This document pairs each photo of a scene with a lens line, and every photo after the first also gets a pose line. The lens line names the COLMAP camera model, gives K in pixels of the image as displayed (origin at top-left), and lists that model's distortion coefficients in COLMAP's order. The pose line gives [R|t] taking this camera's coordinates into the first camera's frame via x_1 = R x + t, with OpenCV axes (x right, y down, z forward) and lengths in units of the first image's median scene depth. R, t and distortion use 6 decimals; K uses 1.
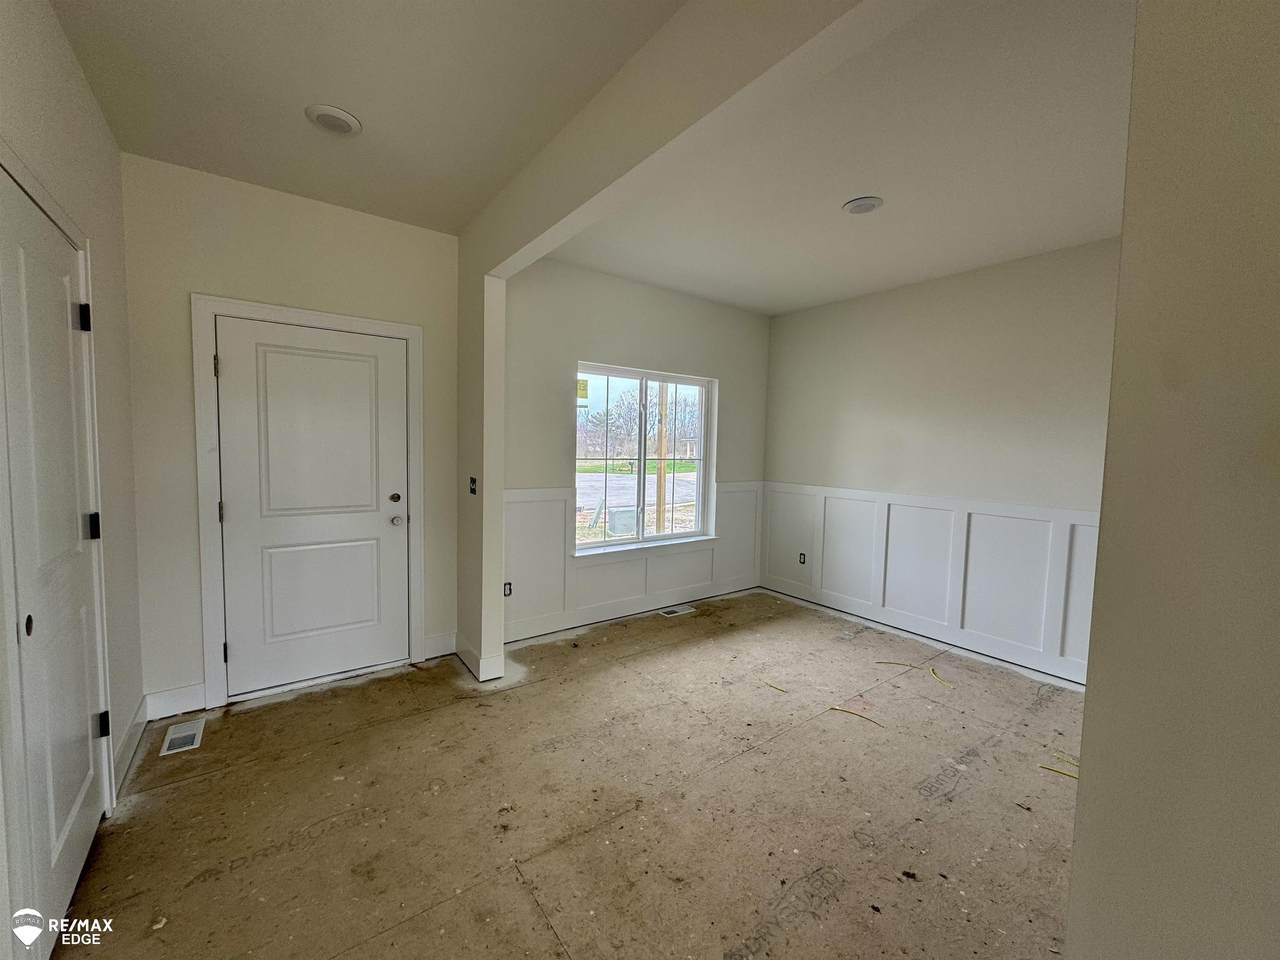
lens RADIAL K [[513.9, 0, 644.7], [0, 513.9, 480.3], [0, 0, 1]] dist [-0.001422, -0.000019]
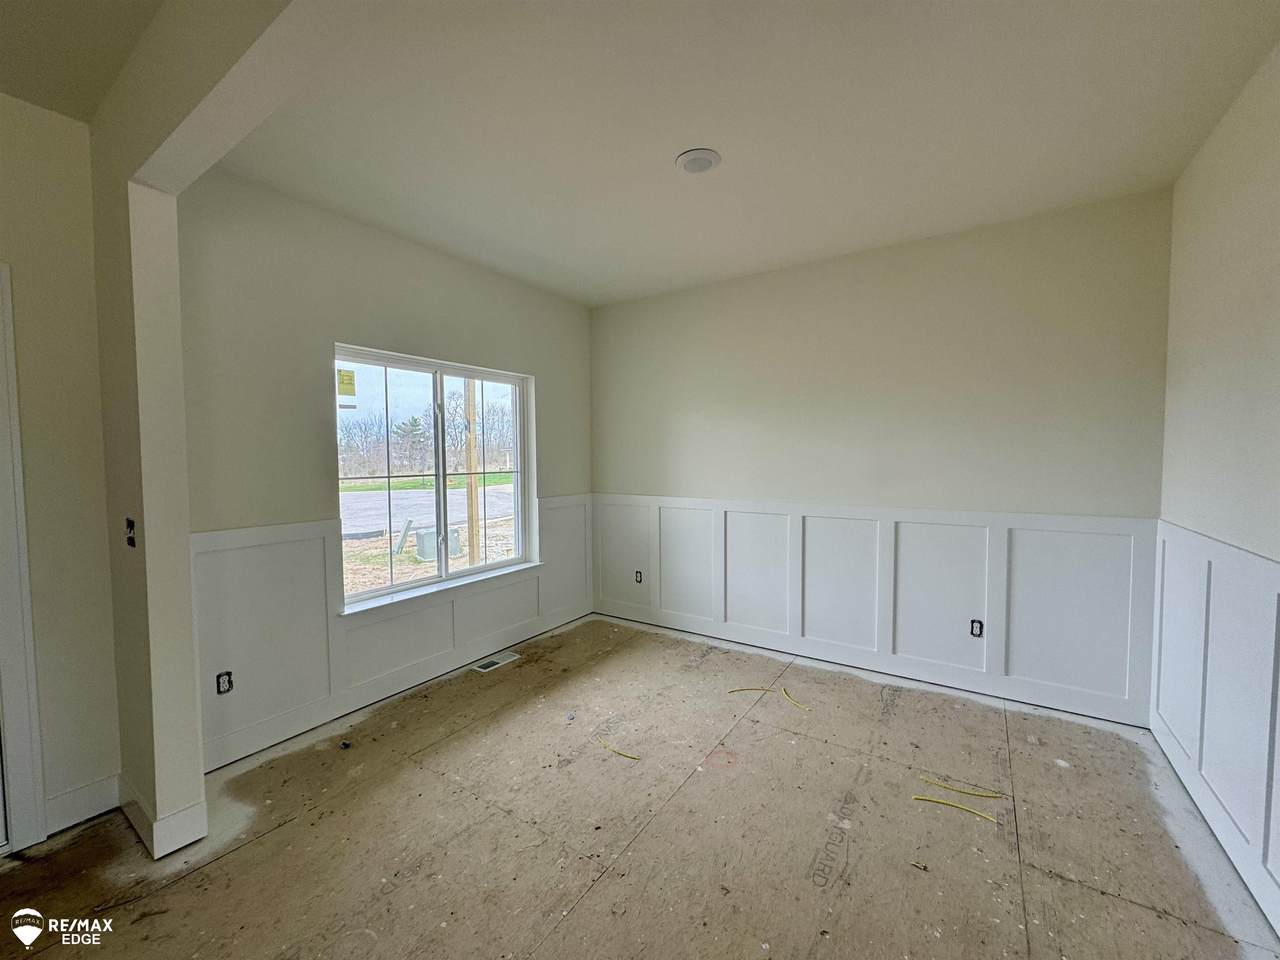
lens RADIAL K [[513.9, 0, 642.8], [0, 513.9, 479.1], [0, 0, 1]] dist [-0.001422, -0.000019]
pose [[0.941990, -0.045861, 0.332494, 0.030492], [0.052261, 0.998580, -0.010326, -0.012732], [-0.331548, 0.027103, 0.943049, 0.197565]]
